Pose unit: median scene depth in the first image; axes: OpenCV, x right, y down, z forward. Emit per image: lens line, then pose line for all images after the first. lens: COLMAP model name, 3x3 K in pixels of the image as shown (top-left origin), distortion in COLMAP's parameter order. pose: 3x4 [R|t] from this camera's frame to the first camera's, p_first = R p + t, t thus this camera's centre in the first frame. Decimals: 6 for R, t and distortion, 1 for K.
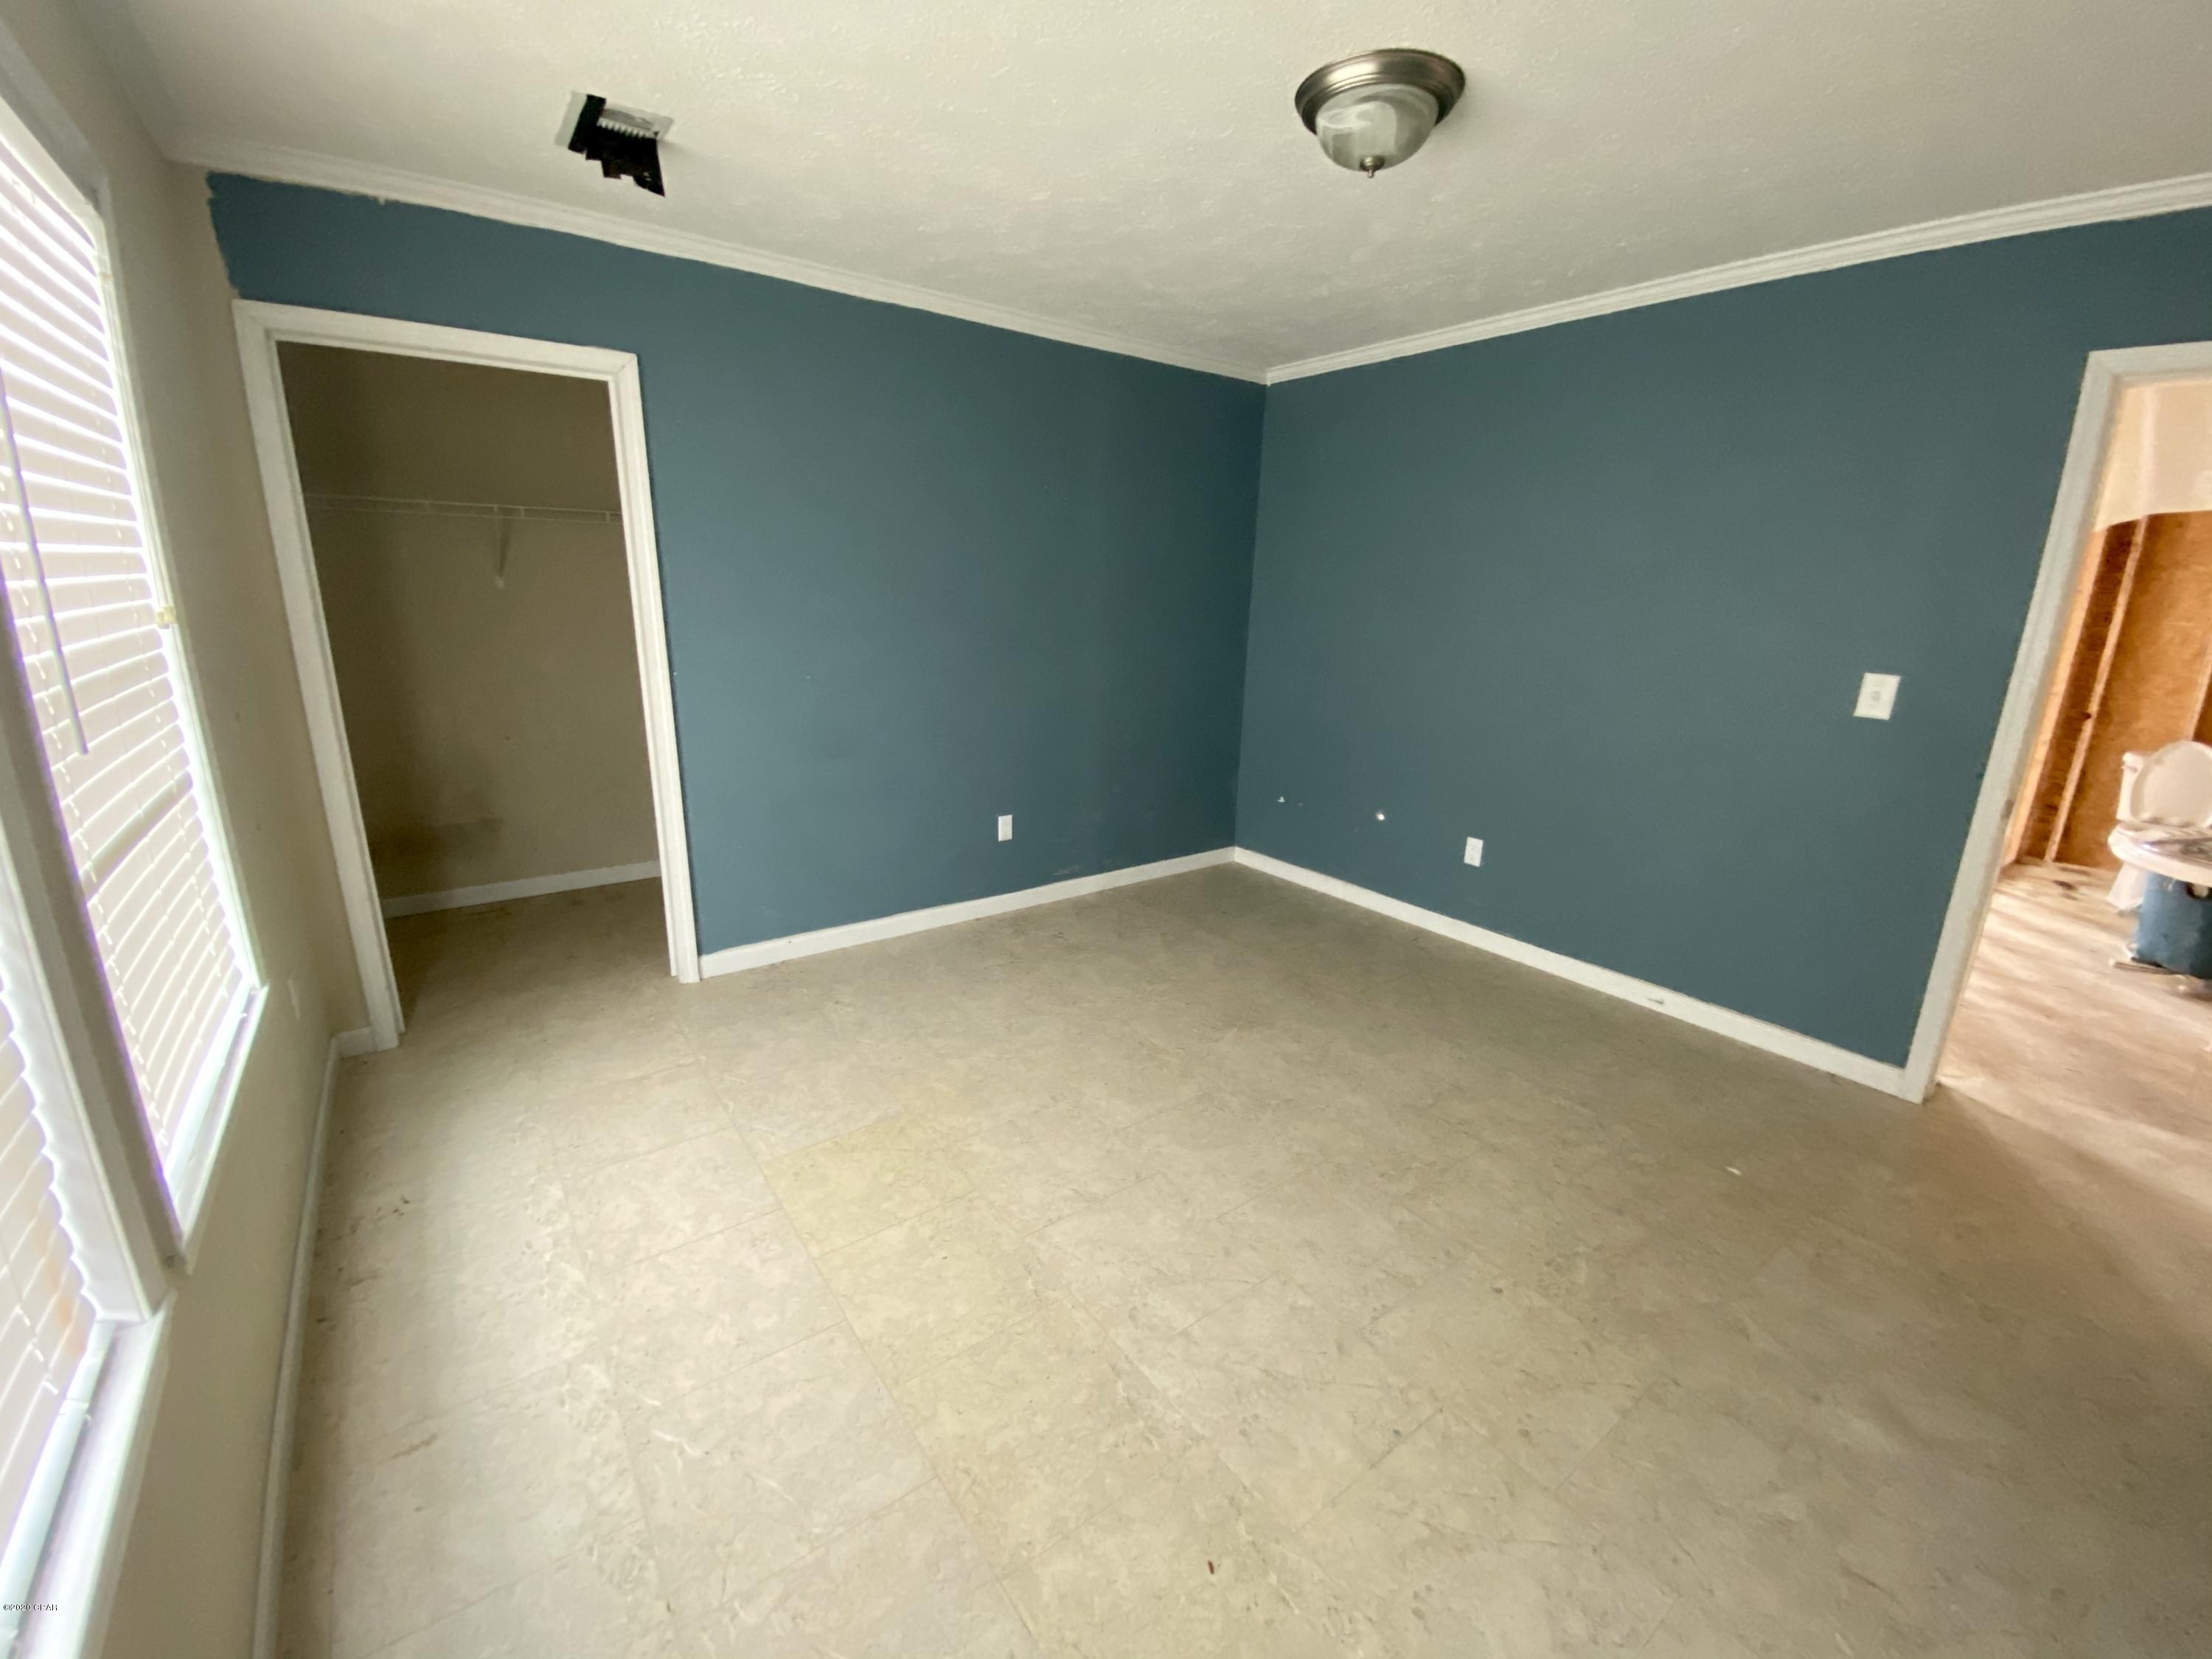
lens RADIAL K [[895.4, 0, 1102.5], [0, 895.4, 833.0], [0, 0, 1]] dist [0.028116, -0.022920]
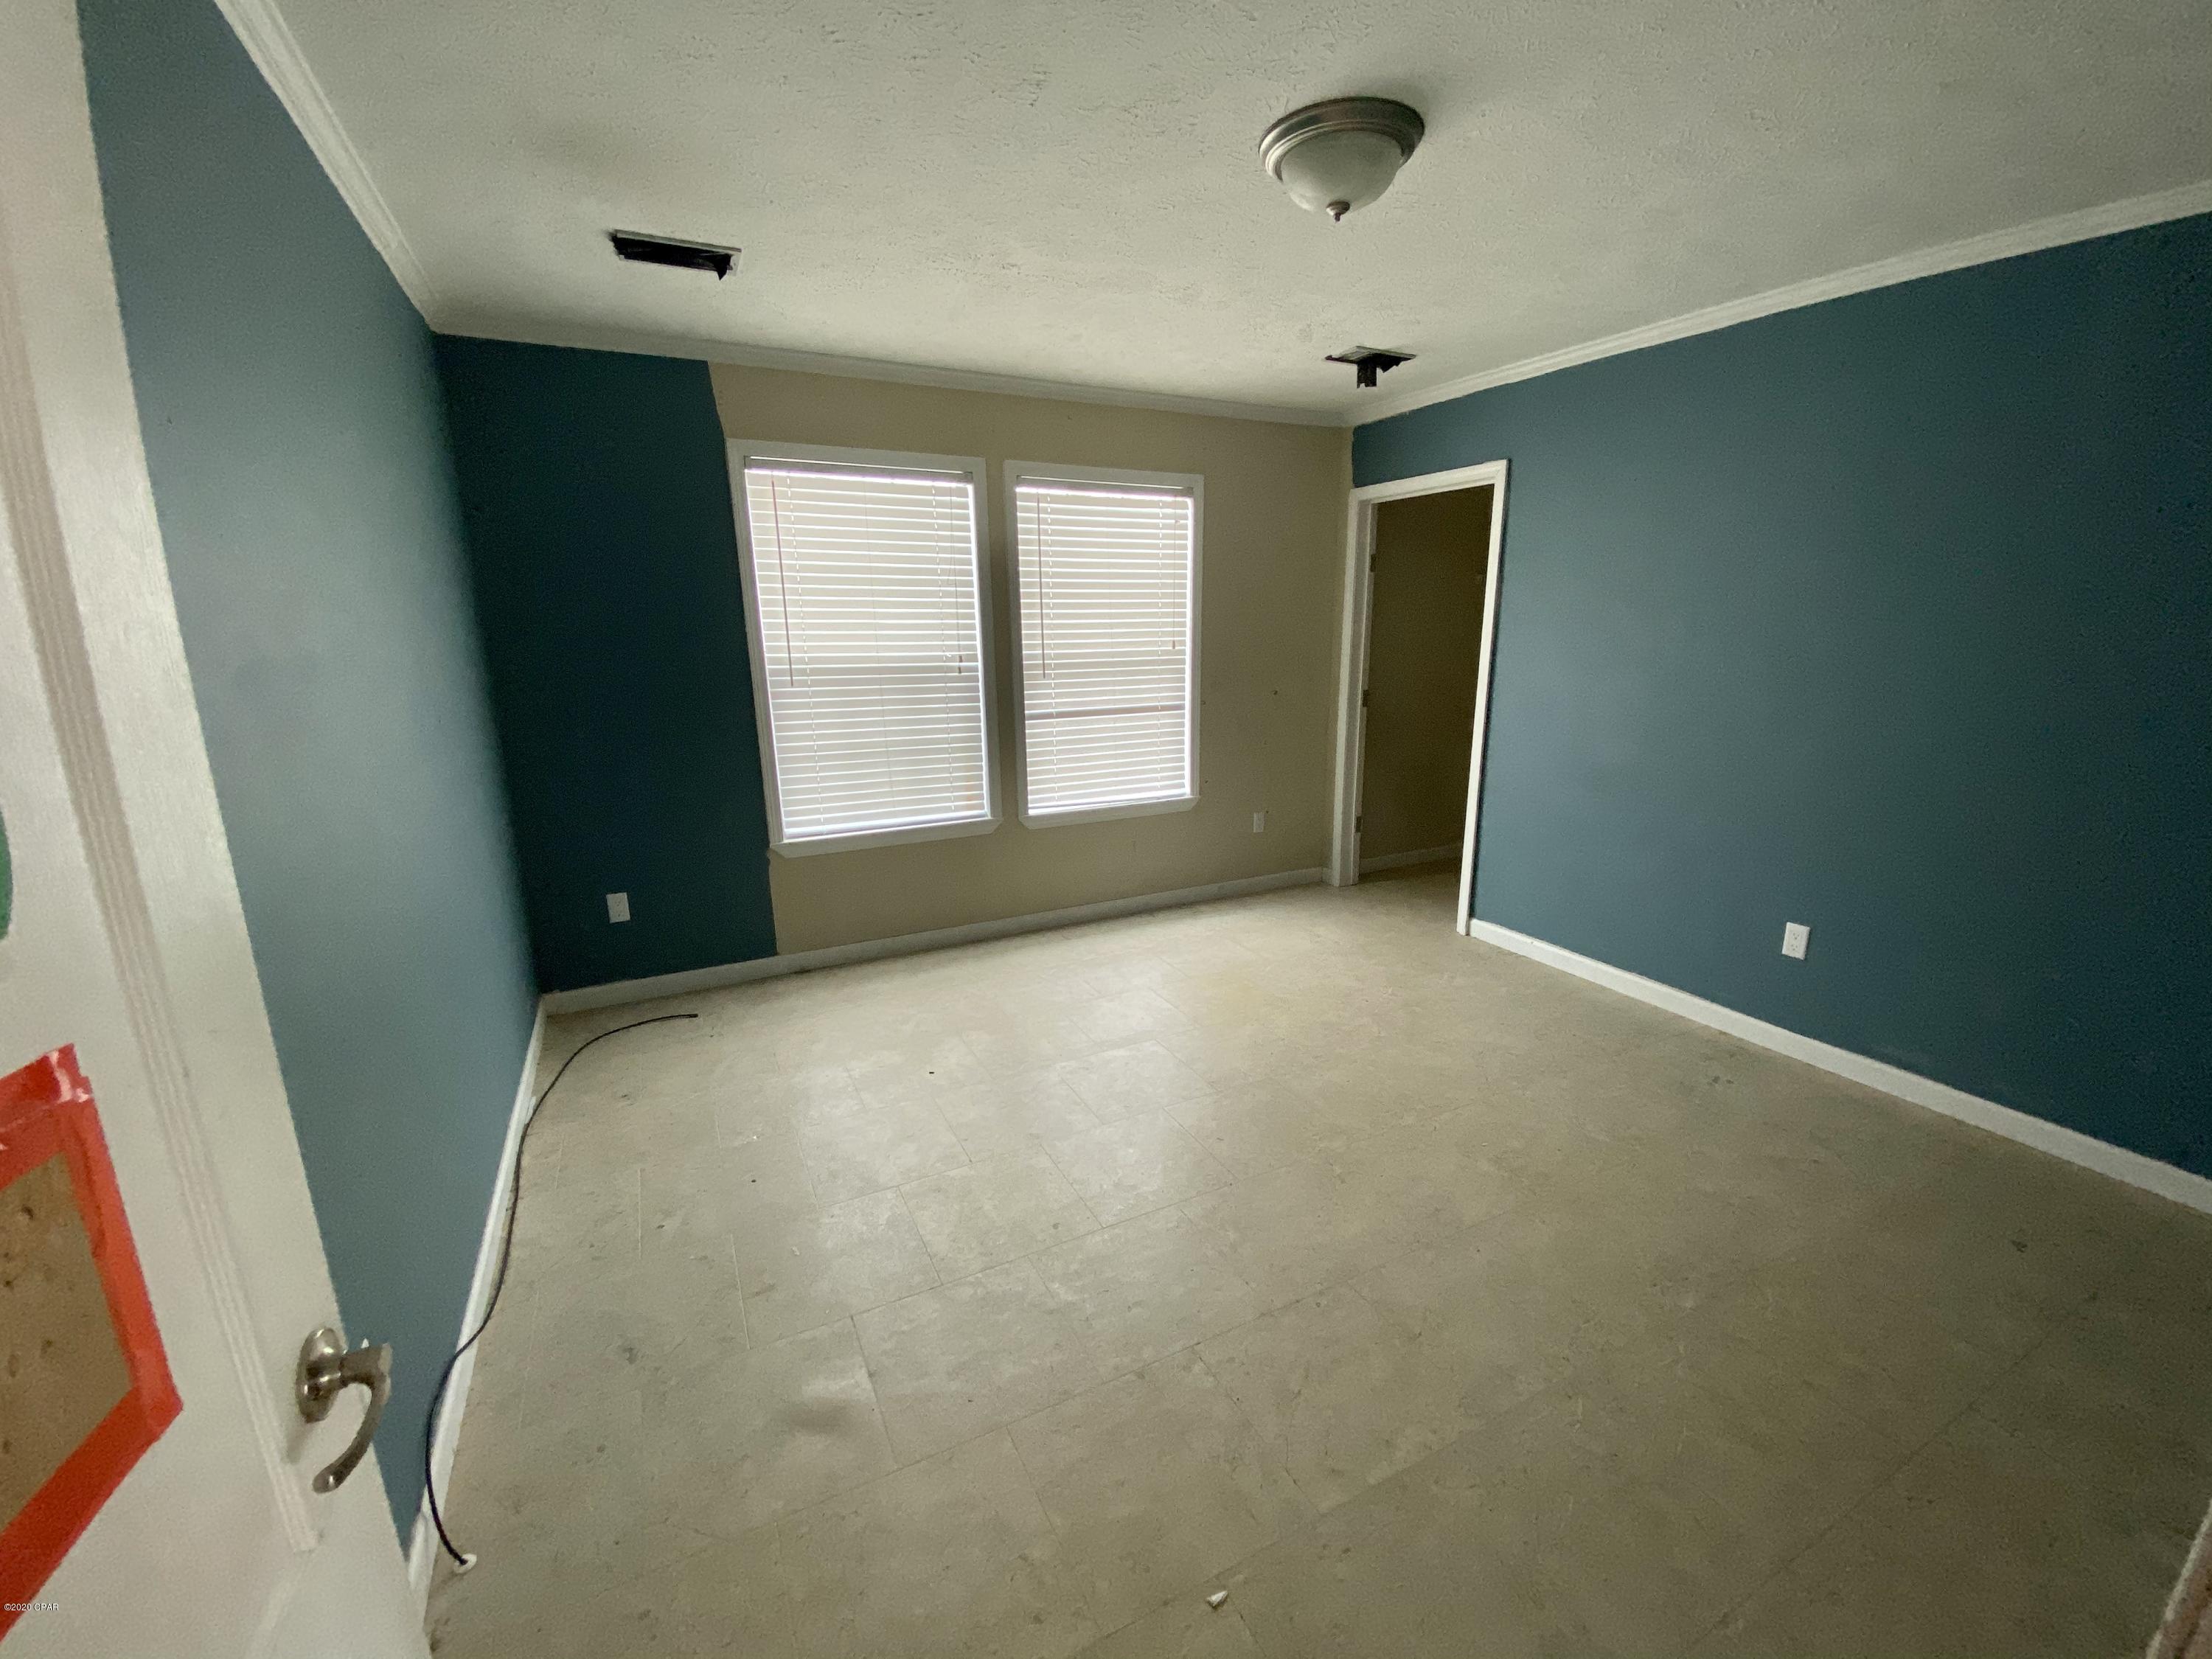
lens RADIAL K [[895.4, 0, 1102.5], [0, 895.4, 833.0], [0, 0, 1]] dist [0.028116, -0.022920]
pose [[-0.170839, 0.210122, -0.962633, 1.319142], [-0.253624, 0.934696, 0.249034, -0.247432], [0.952097, 0.286691, -0.106391, 0.950850]]
